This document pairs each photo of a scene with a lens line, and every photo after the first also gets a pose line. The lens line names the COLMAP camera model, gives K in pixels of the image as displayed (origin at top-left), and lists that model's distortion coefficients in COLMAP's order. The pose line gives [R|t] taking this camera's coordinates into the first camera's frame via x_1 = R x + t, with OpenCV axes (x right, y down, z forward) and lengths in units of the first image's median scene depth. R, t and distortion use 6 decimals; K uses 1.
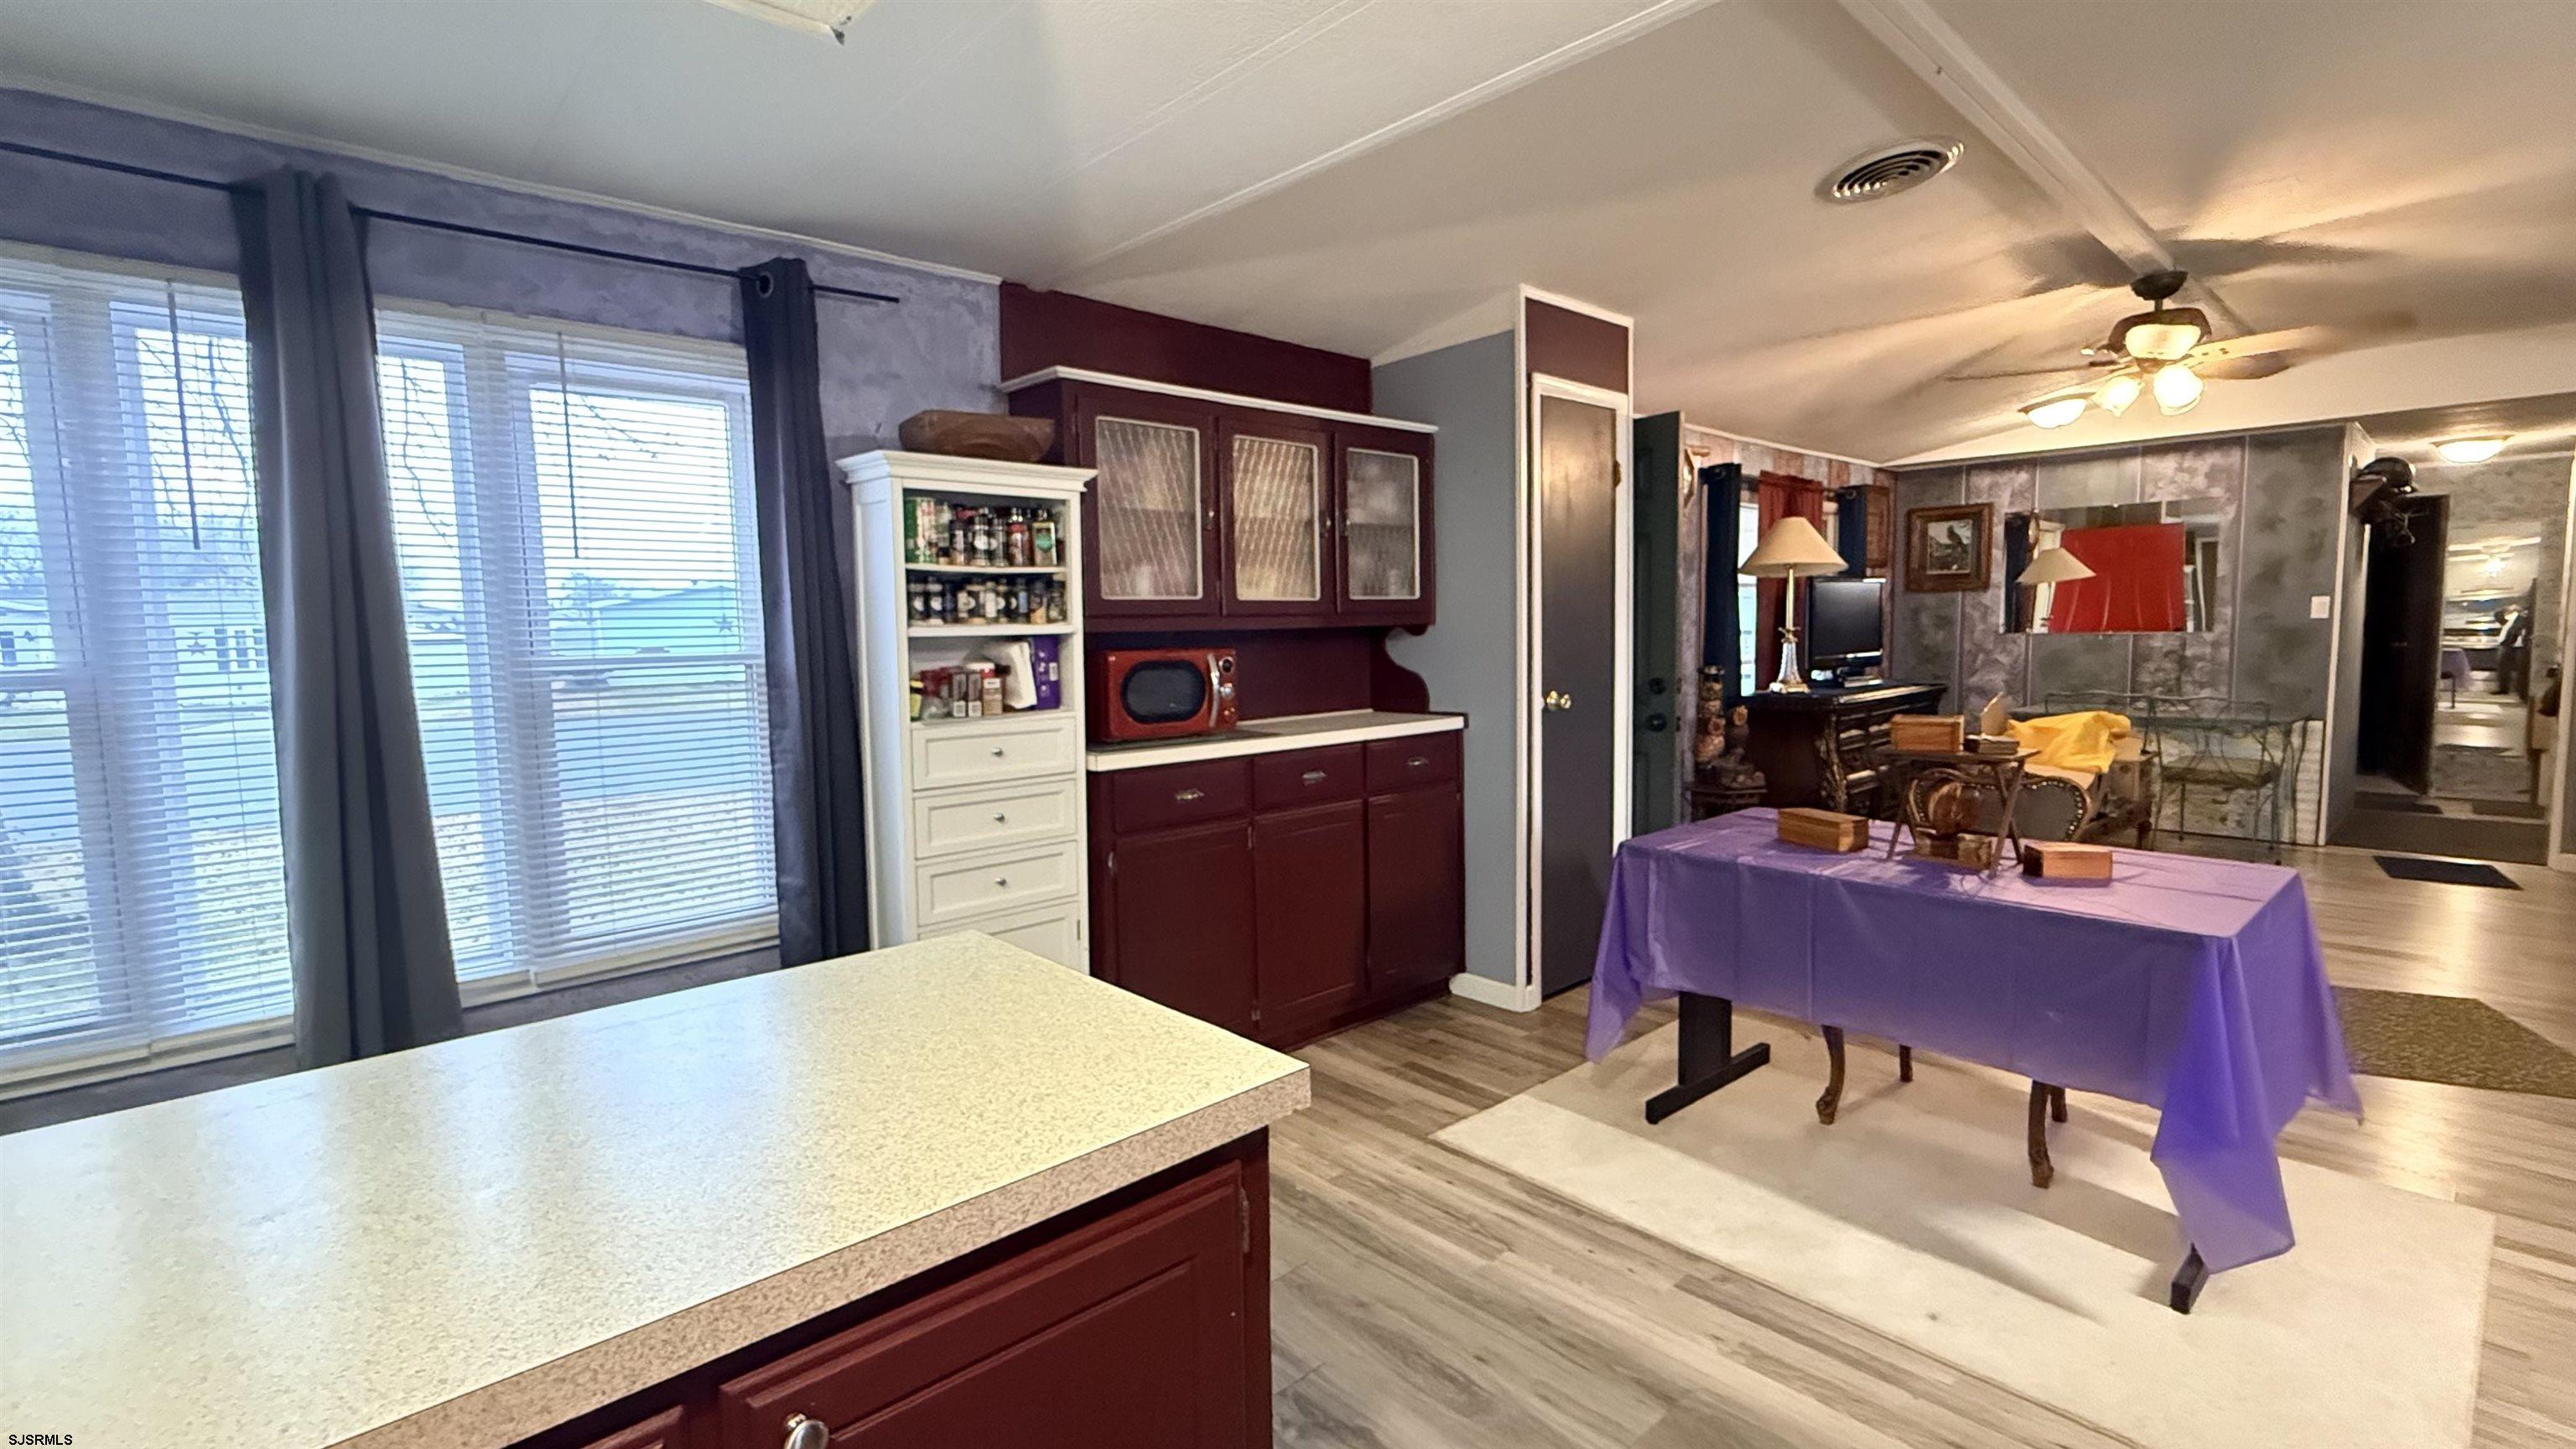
lens RADIAL K [[1126.3, 0, 1290.9], [0, 1126.3, 719.7], [0, 0, 1]] dist [-0.000231, -0.000504]
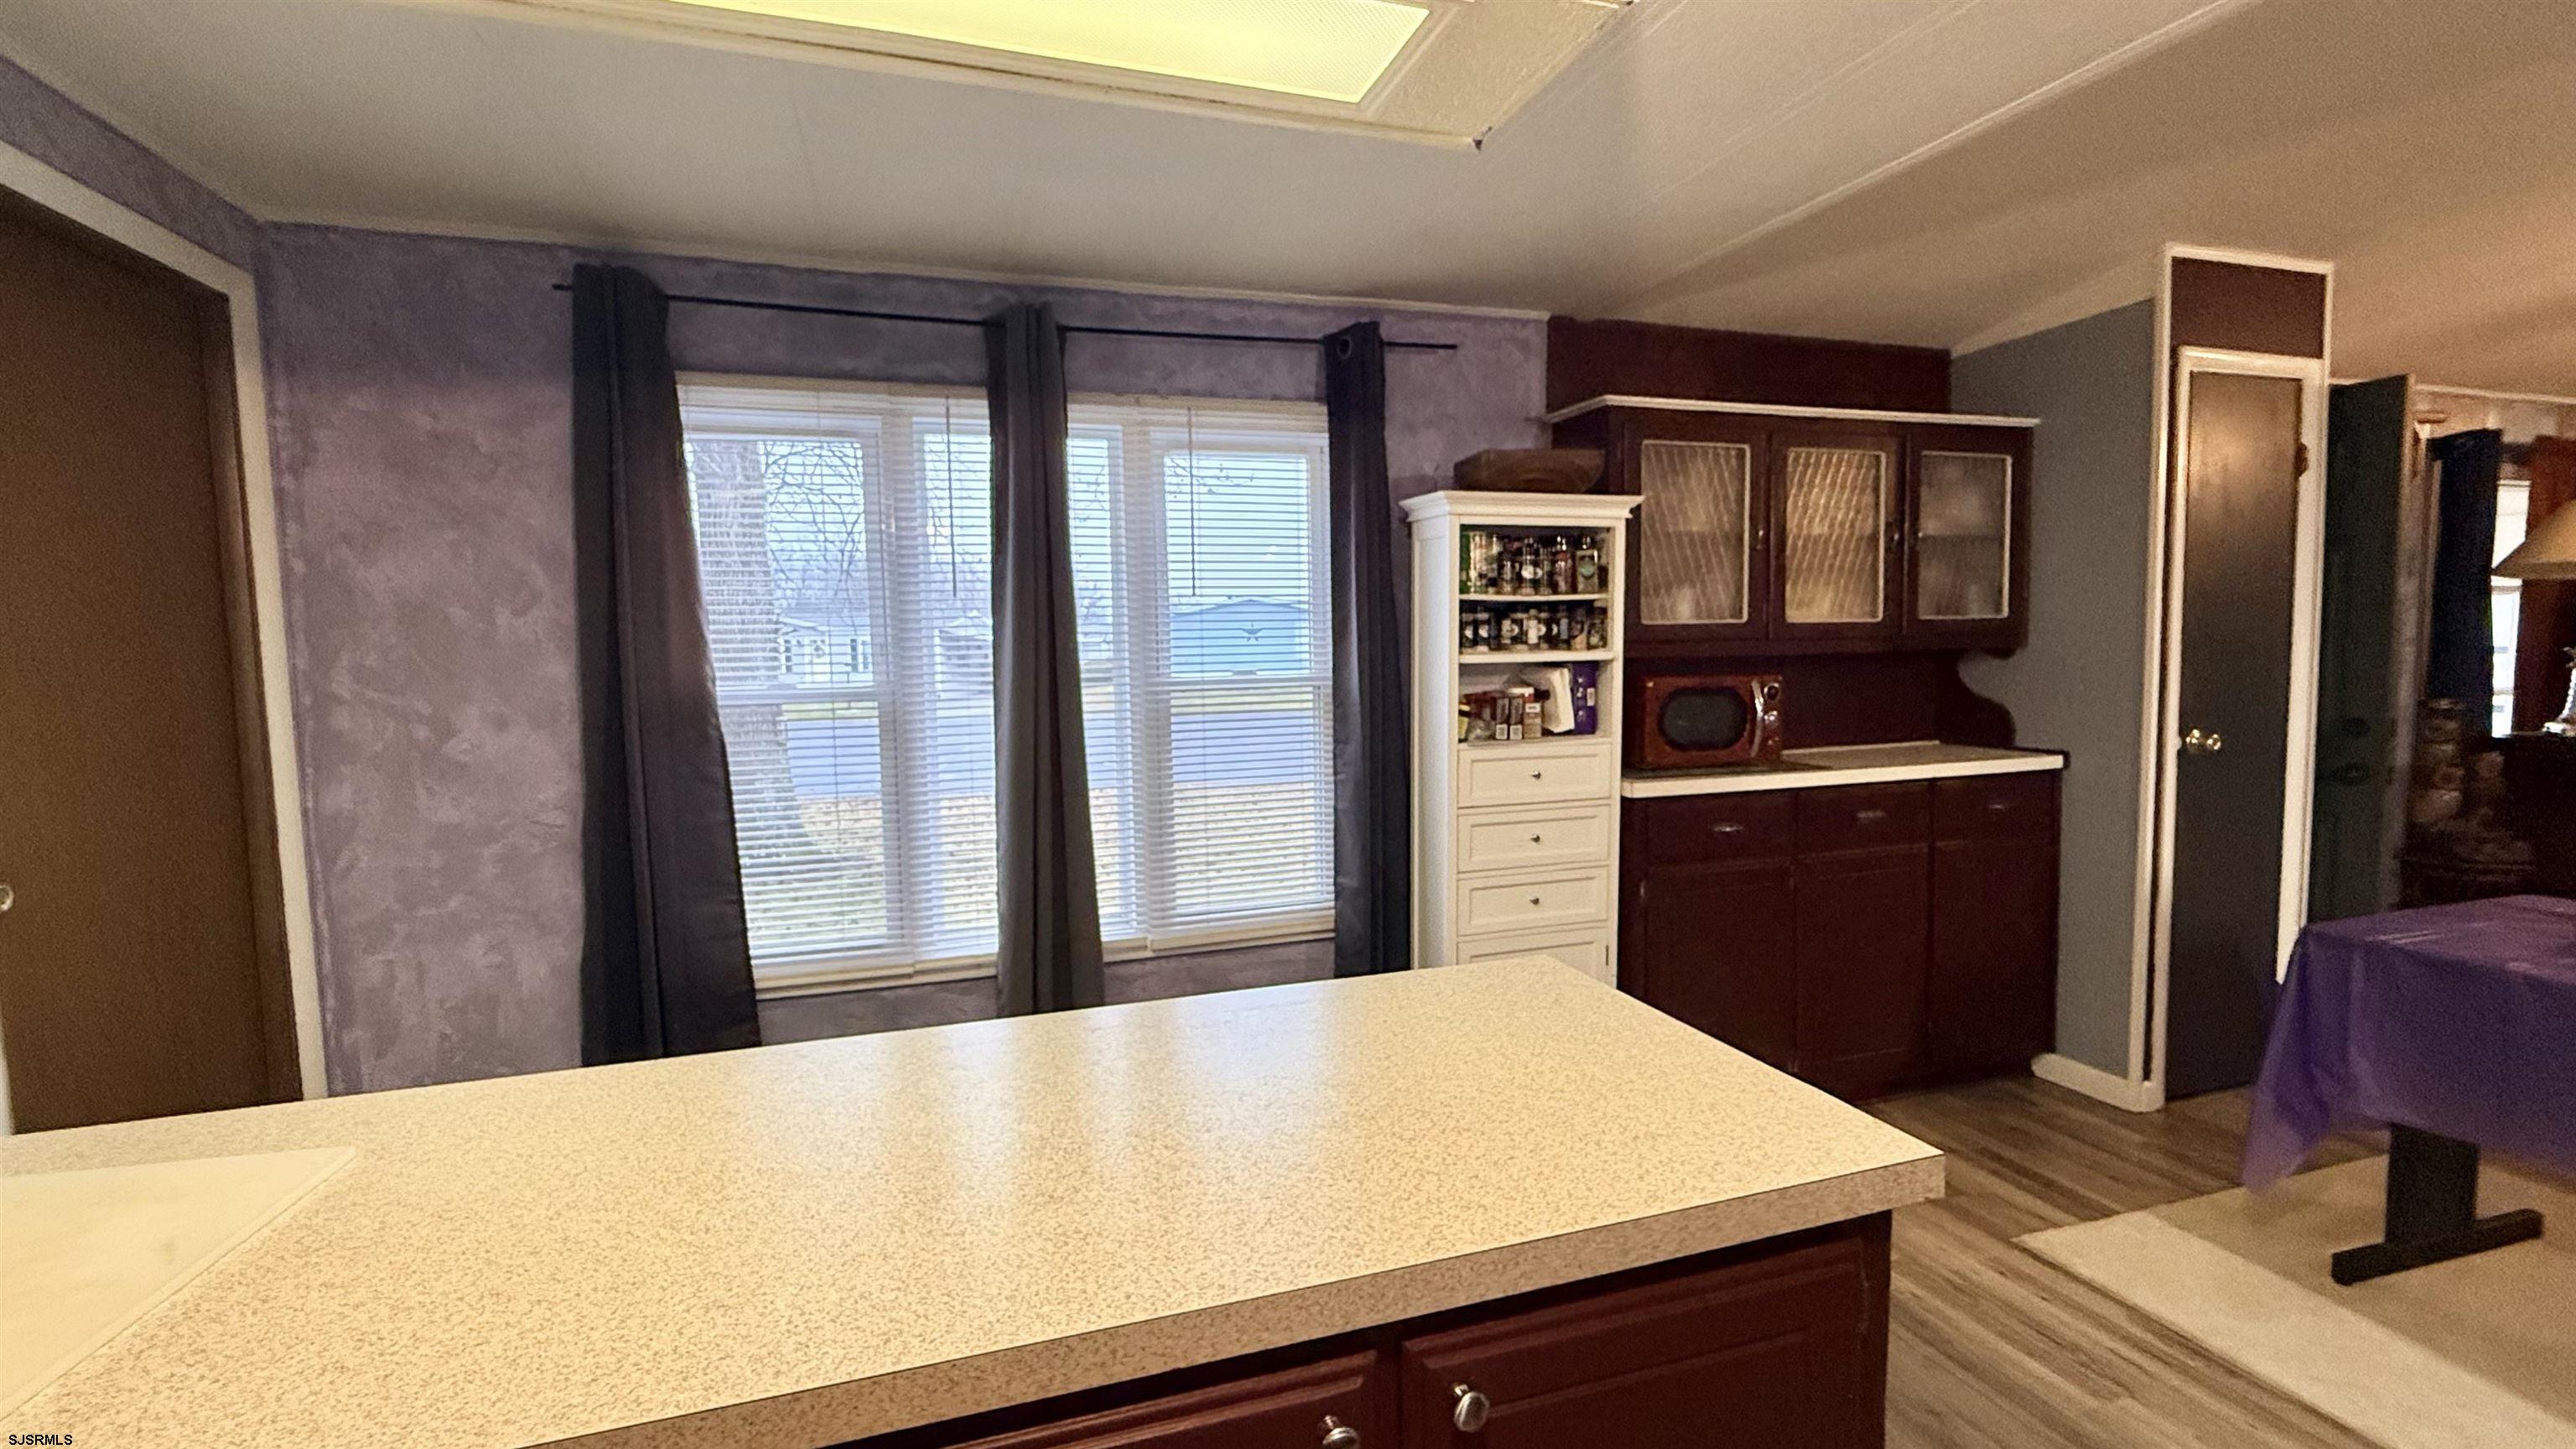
lens RADIAL K [[1126.3, 0, 1290.9], [0, 1126.3, 719.7], [0, 0, 1]] dist [-0.000231, -0.000504]
pose [[0.909306, 0.030540, -0.415005, -0.036883], [-0.033589, 0.999436, -0.000047, -0.013577], [0.414770, 0.013982, 0.909819, -0.032228]]
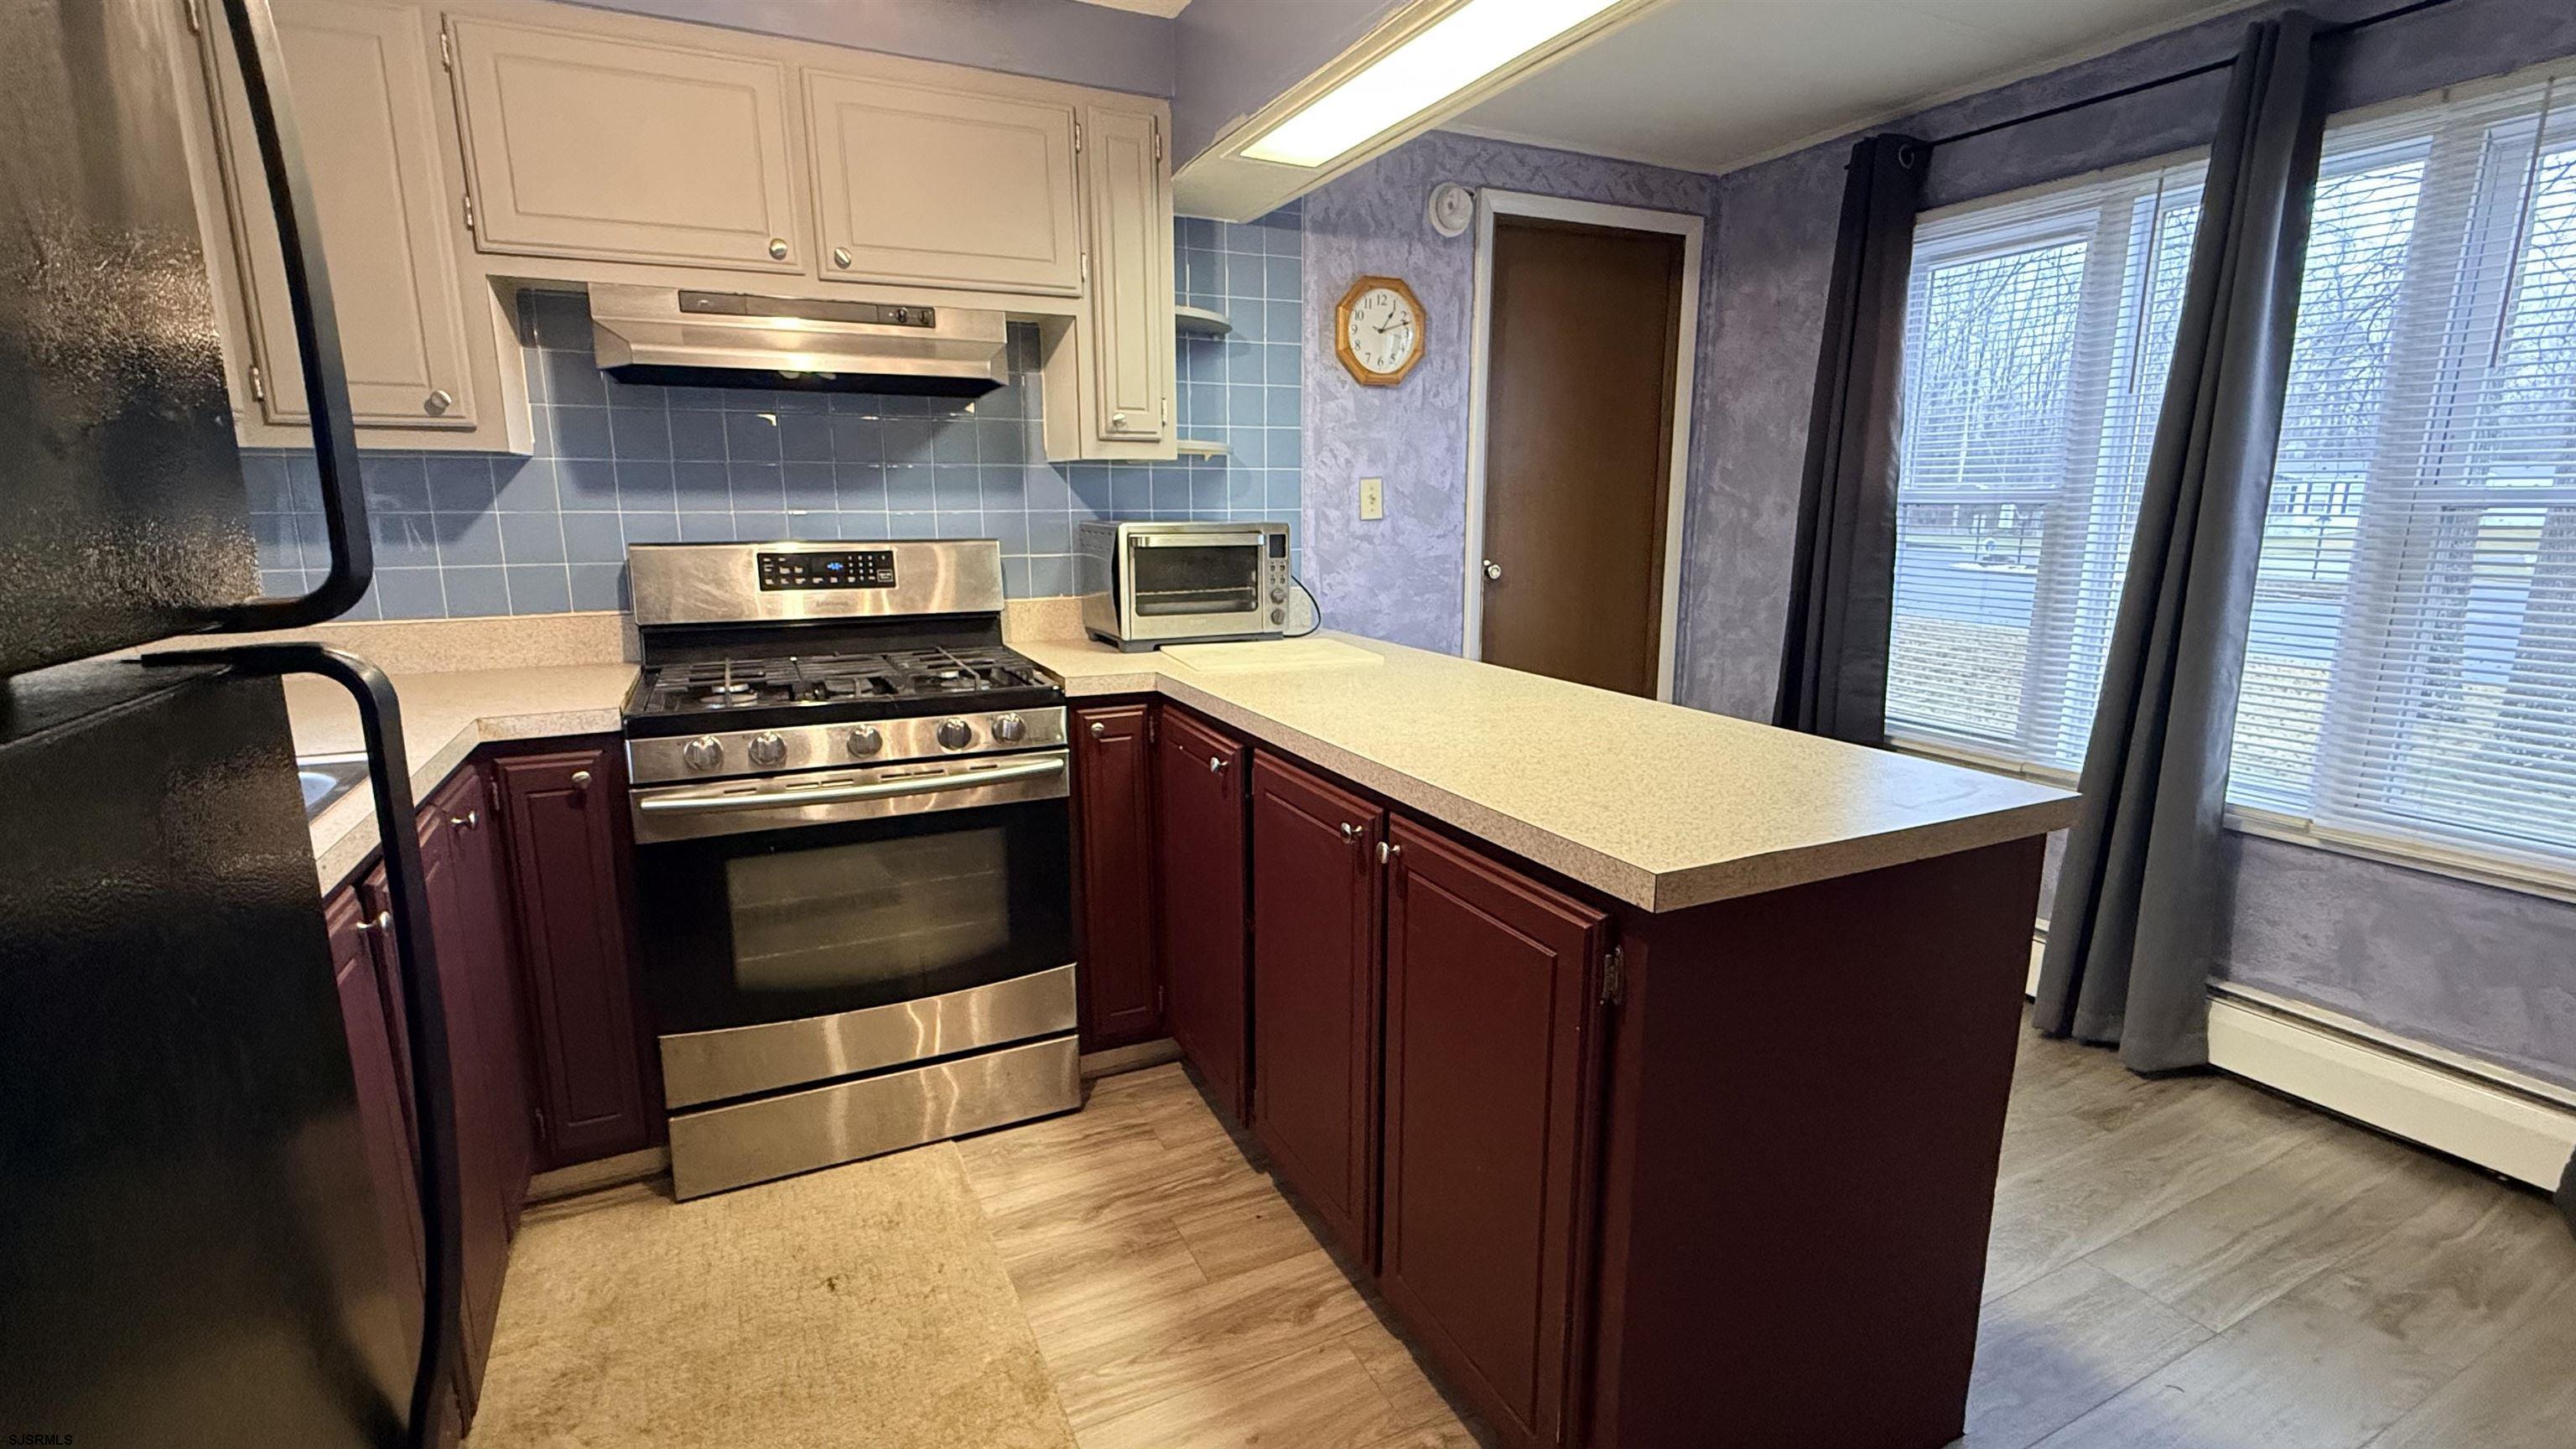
lens RADIAL K [[1126.3, 0, 1290.9], [0, 1126.3, 719.7], [0, 0, 1]] dist [-0.000231, -0.000504]
pose [[-0.287849, 0.201218, -0.936298, 0.372663], [-0.077907, 0.969517, 0.232309, -0.012411], [0.954502, 0.139814, -0.263398, 0.340259]]
